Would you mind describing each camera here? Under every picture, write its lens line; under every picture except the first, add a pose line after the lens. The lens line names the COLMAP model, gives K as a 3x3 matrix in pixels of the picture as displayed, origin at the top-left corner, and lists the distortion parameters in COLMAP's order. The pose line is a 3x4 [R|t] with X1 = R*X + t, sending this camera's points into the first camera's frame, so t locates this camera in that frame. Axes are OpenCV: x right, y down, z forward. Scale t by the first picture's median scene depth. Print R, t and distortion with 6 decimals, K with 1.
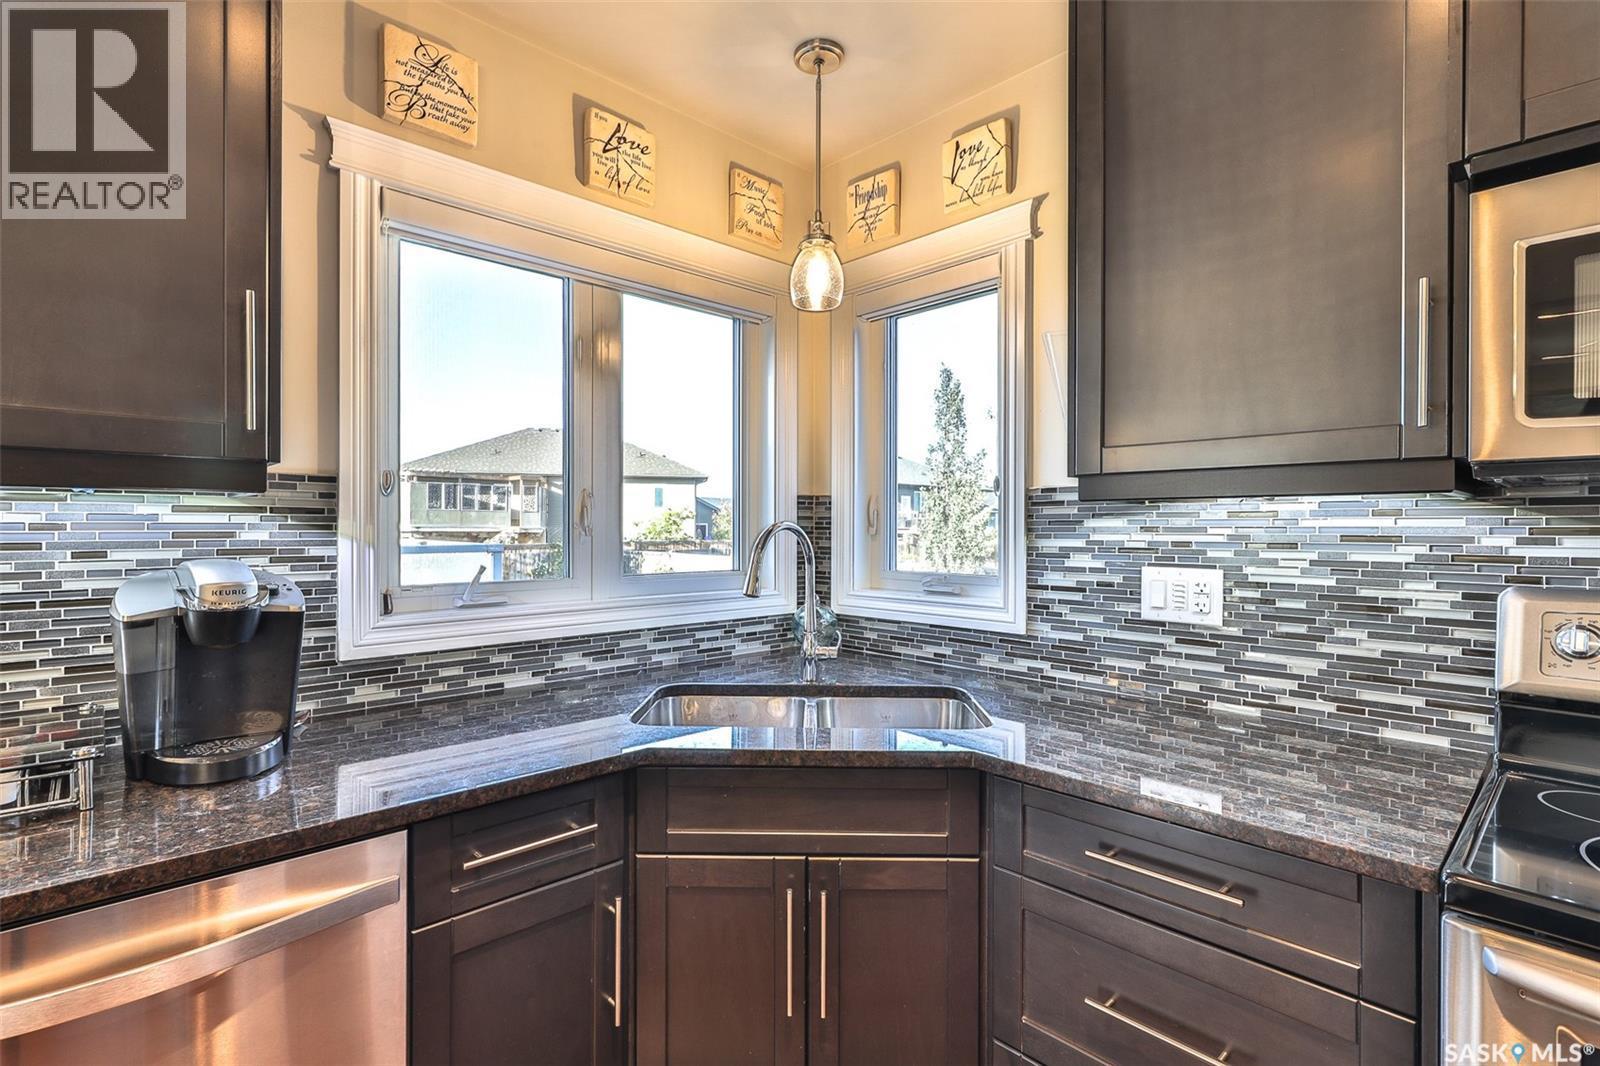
lens RADIAL K [[760.1, 0, 798.8], [0, 760.1, 526.3], [0, 0, 1]] dist [-0.003050, -0.000641]
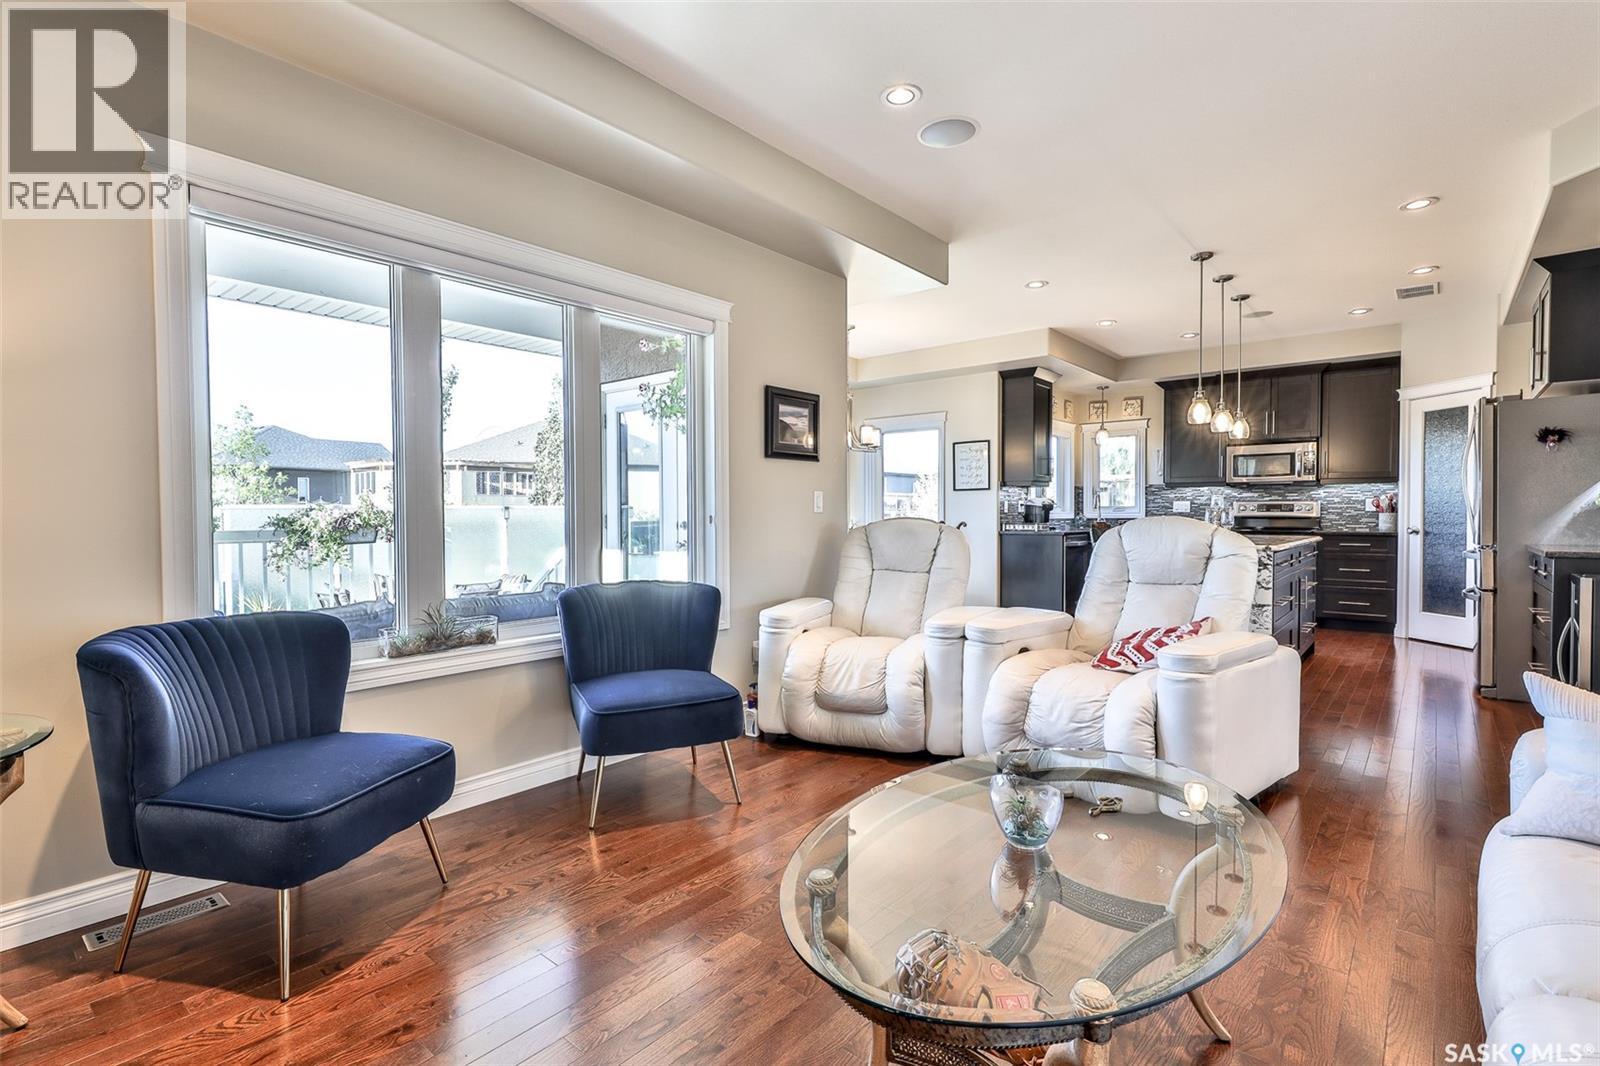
lens RADIAL K [[760.1, 0, 807.9], [0, 760.1, 523.9], [0, 0, 1]] dist [-0.003050, -0.000641]
pose [[0.991212, -0.001564, 0.132275, -0.144860], [-0.000033, 0.999927, 0.012066, 0.008077], [-0.132285, -0.011964, 0.991140, -0.202678]]
